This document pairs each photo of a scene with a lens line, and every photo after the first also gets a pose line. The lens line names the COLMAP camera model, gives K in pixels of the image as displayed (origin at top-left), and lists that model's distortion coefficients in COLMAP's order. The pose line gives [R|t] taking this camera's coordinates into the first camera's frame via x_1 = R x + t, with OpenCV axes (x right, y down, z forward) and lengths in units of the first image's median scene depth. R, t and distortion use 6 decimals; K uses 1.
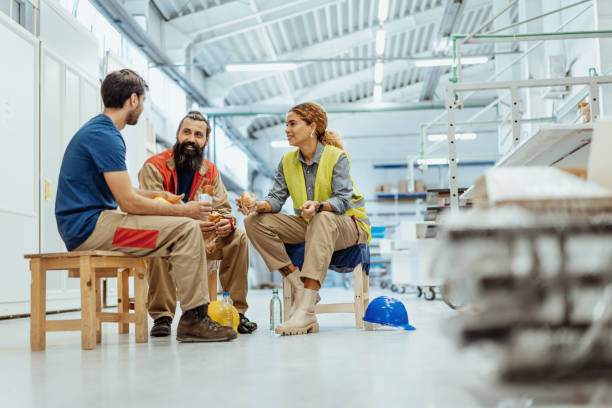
lens RADIAL K [[936.7, 0, 312.9], [0, 936.7, 204.5], [0, 0, 1]] dist [0.072816, 0.000000]
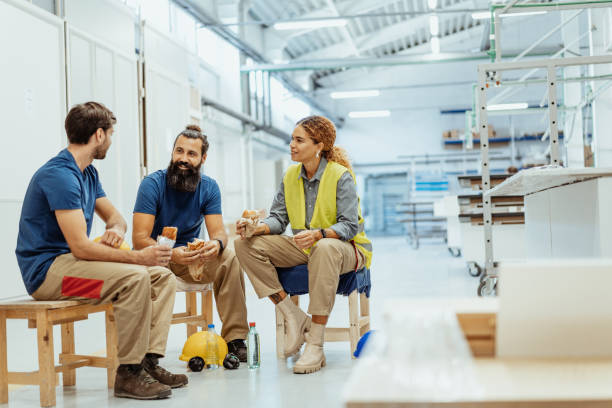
lens RADIAL K [[936.7, 0, 312.0], [0, 936.7, 208.1], [0, 0, 1]] dist [0.072816, 0.000000]
pose [[0.996425, -0.010866, -0.083776, 0.037840], [0.016870, 0.997313, 0.071291, -0.038973], [0.082776, -0.072449, 0.993931, 0.031666]]
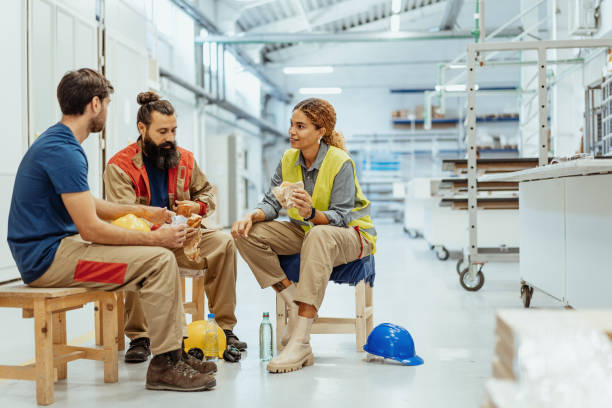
lens RADIAL K [[936.7, 0, 309.3], [0, 936.7, 216.8], [0, 0, 1]] dist [0.072816, 0.000000]
pose [[0.999678, 0.015883, -0.019807, 0.007401], [-0.013690, 0.994238, 0.106313, -0.040426], [0.021382, -0.106007, 0.994135, 0.055128]]
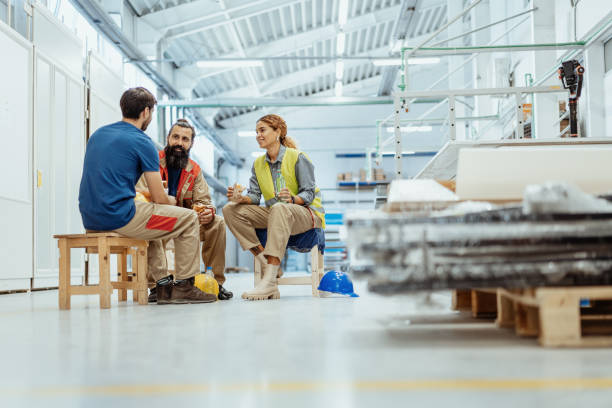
lens RADIAL K [[936.7, 0, 307.8], [0, 936.7, 205.2], [0, 0, 1]] dist [0.072816, 0.000000]
pose [[0.999411, 0.007552, 0.033472, -0.001106], [-0.008068, 0.999850, 0.015308, -0.003901], [-0.033351, -0.015569, 0.999322, -0.107848]]
